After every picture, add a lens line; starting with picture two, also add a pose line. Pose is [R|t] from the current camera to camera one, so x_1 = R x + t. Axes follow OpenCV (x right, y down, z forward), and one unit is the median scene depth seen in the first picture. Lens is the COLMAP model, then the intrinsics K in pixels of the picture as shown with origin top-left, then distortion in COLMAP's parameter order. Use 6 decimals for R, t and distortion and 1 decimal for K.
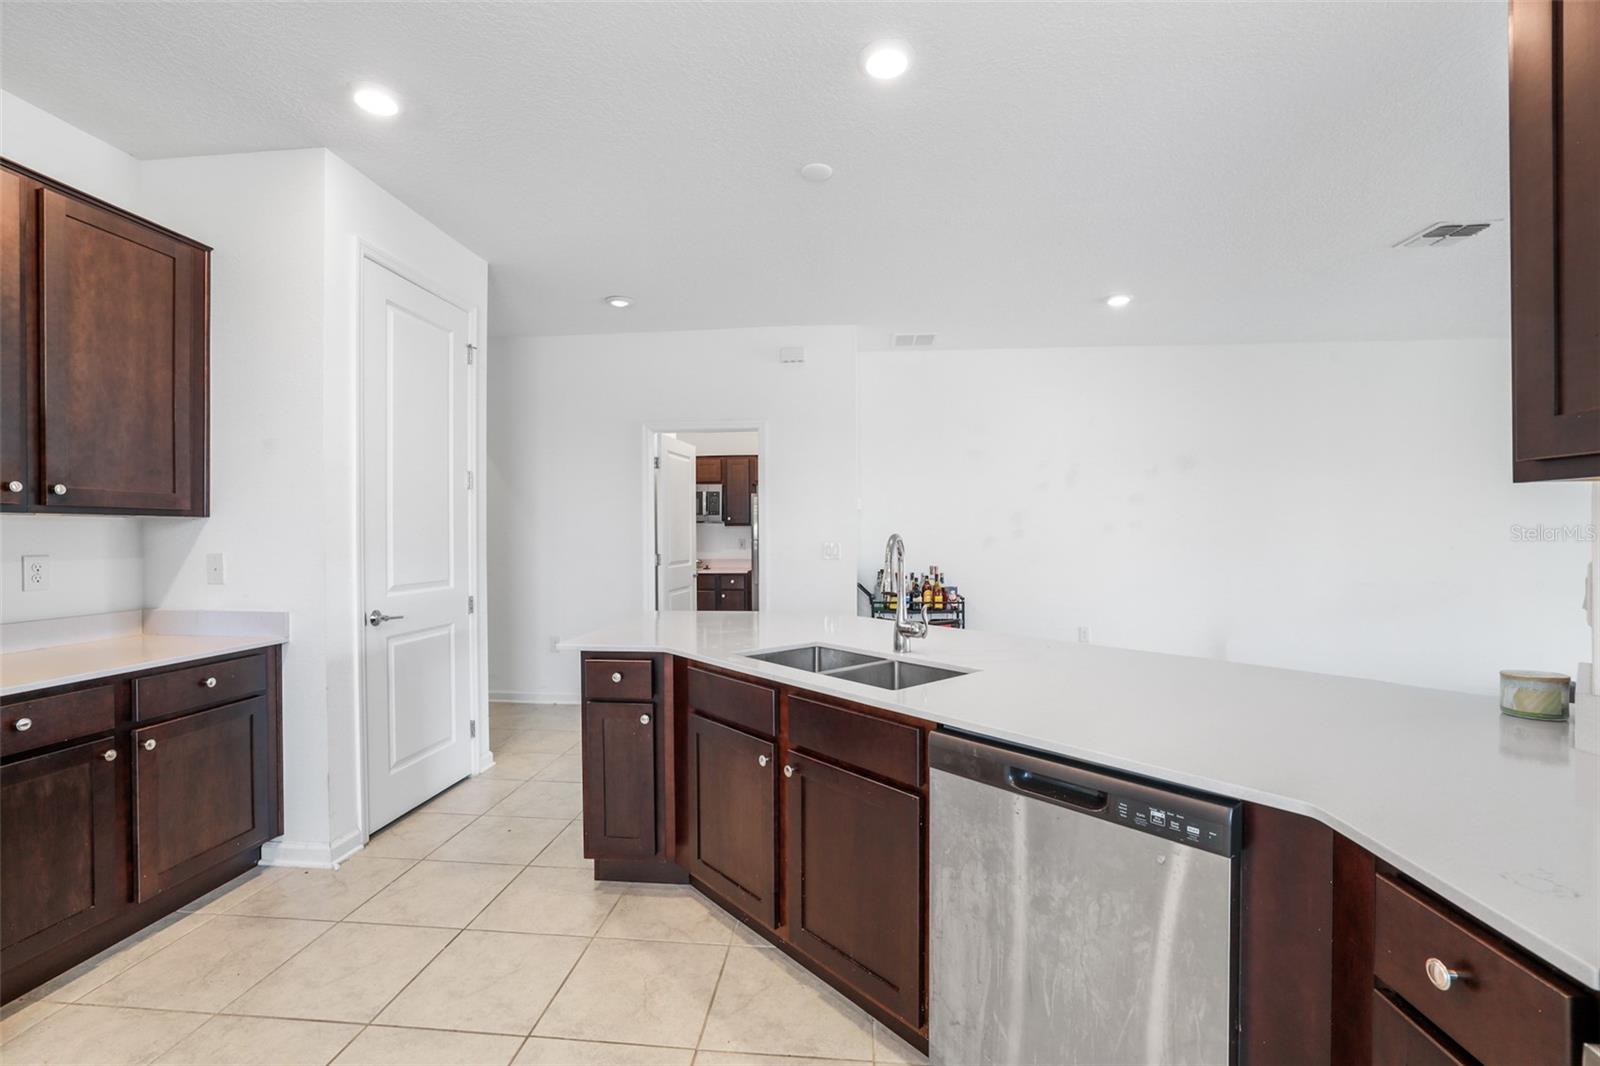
lens RADIAL K [[689.2, 0, 796.8], [0, 689.2, 529.7], [0, 0, 1]] dist [-0.046115, 0.017051]
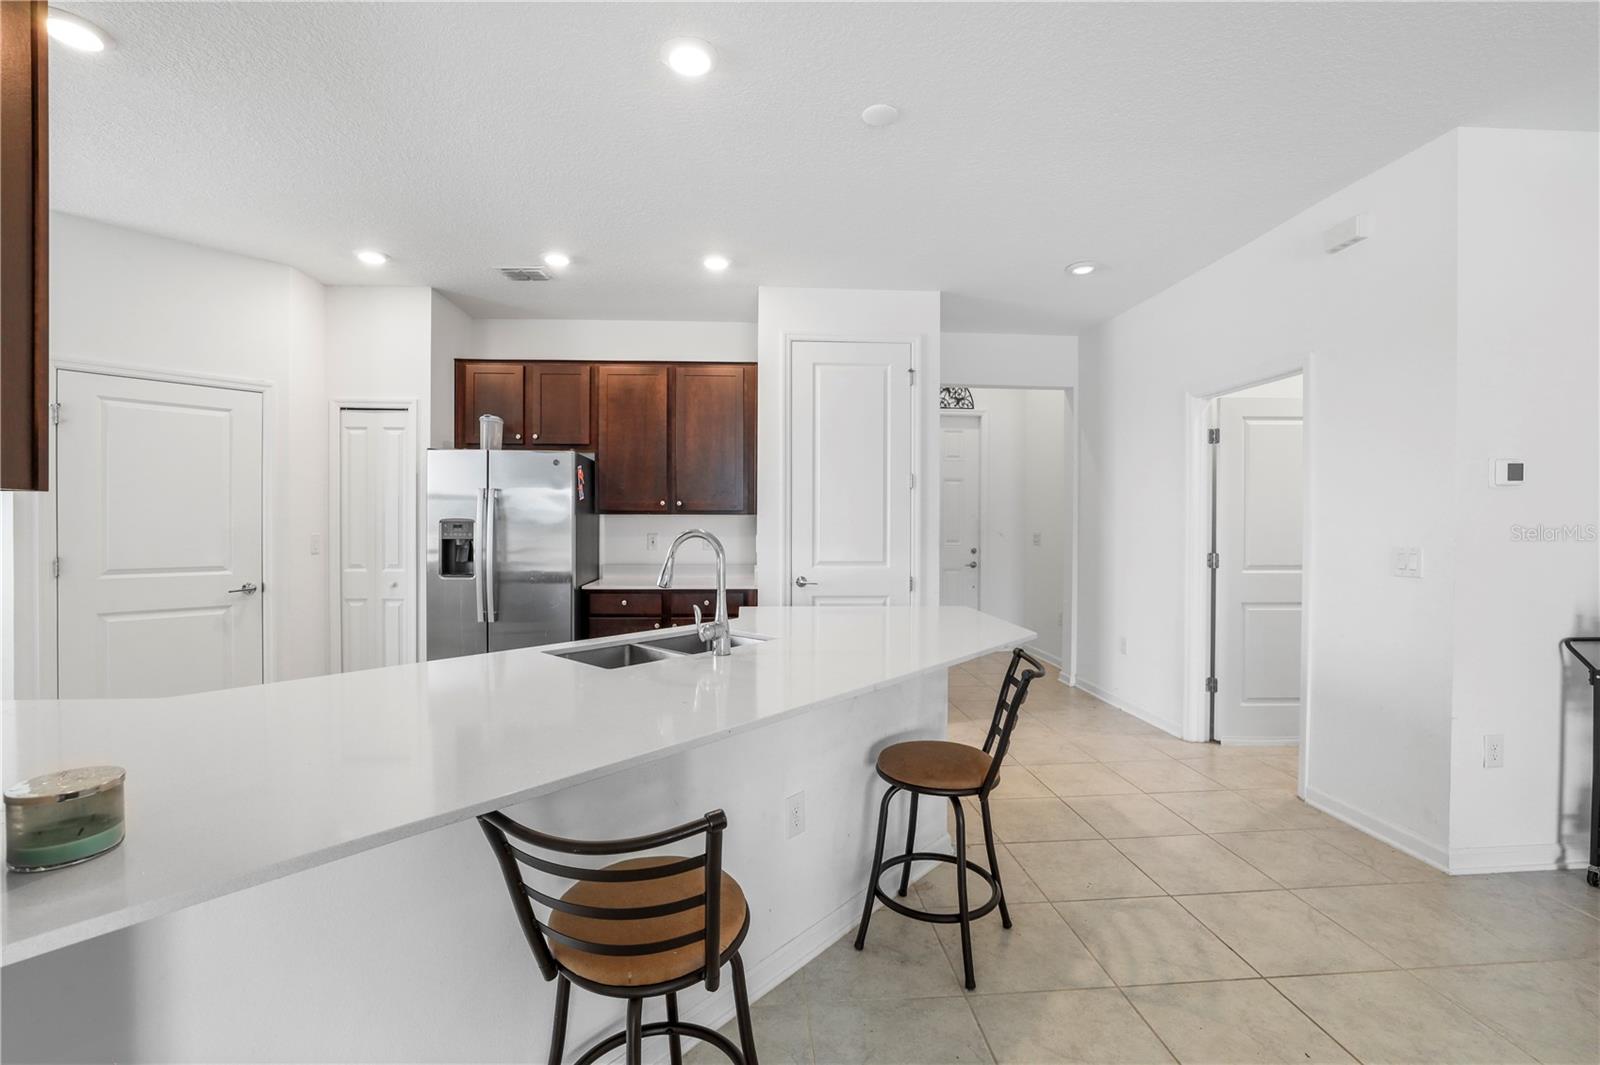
lens RADIAL K [[689.2, 0, 796.8], [0, 689.2, 529.2], [0, 0, 1]] dist [-0.046115, 0.017051]
pose [[0.173944, 0.016124, -0.984624, 0.852303], [0.001124, 0.999862, 0.016572, -0.009617], [0.984755, -0.003990, 0.173902, 0.721995]]
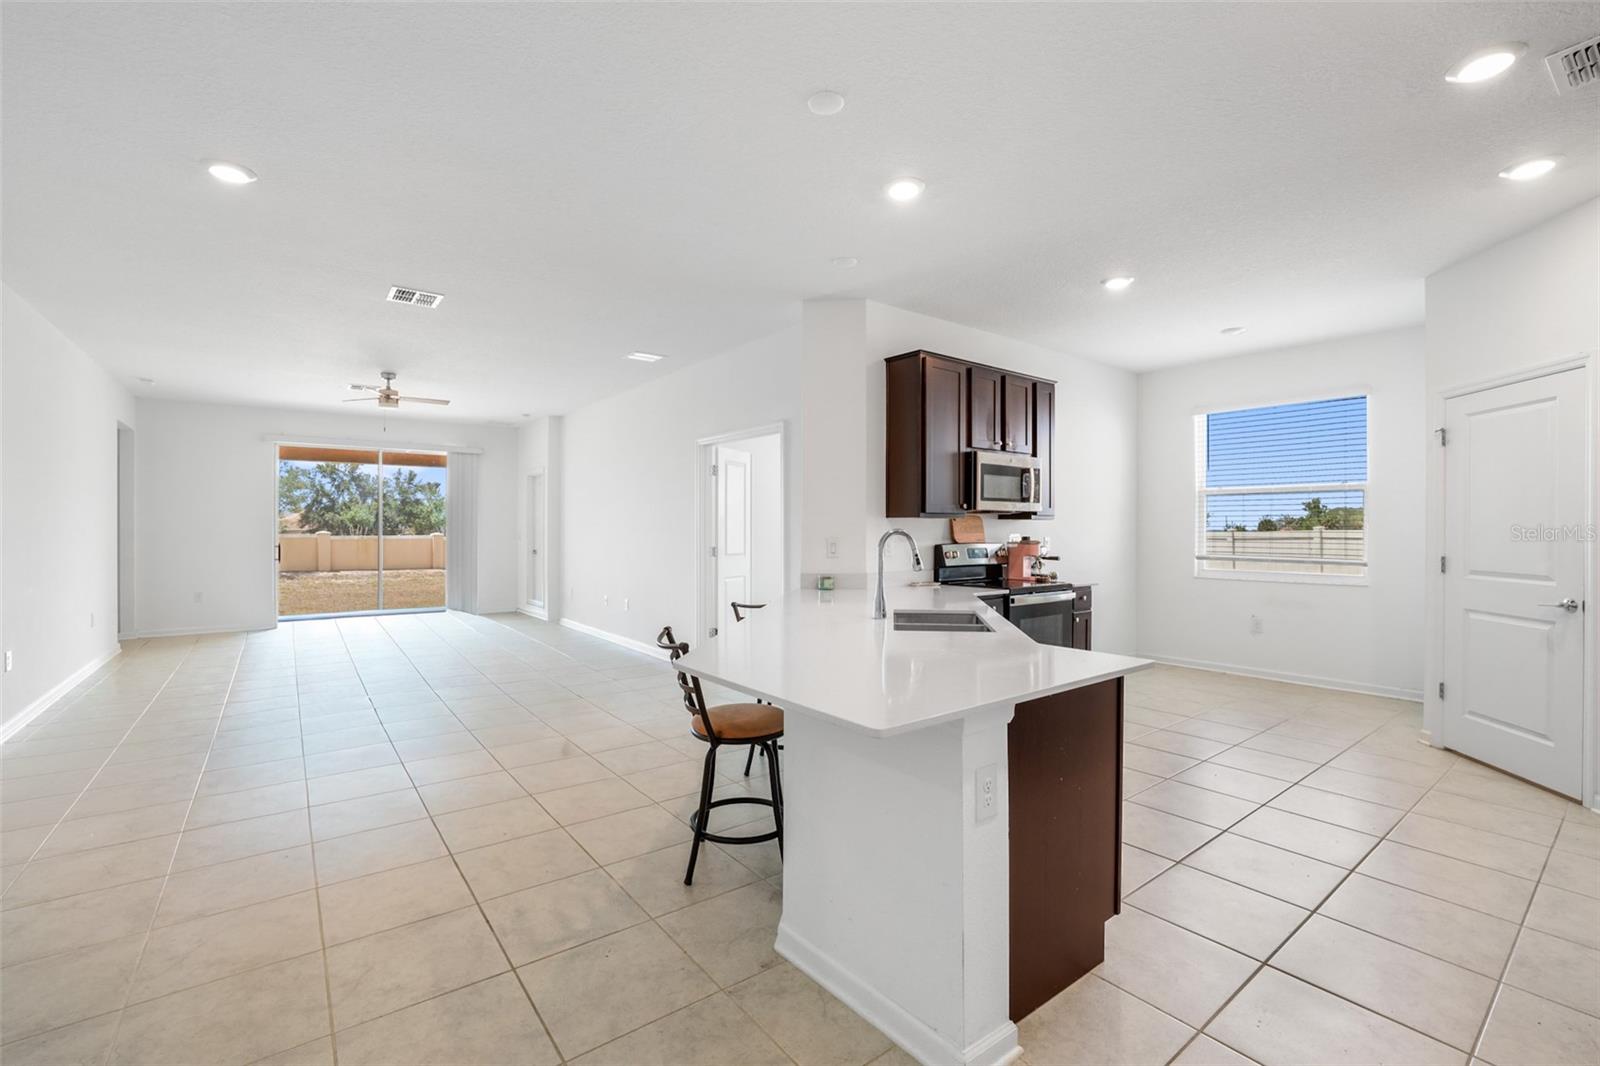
lens RADIAL K [[689.2, 0, 796.8], [0, 689.2, 529.7], [0, 0, 1]] dist [-0.046115, 0.017051]
pose [[-0.683768, 0.007162, 0.729664, -0.542797], [-0.000477, 0.999947, -0.010262, 0.015071], [-0.729699, -0.007365, -0.683729, 1.557971]]
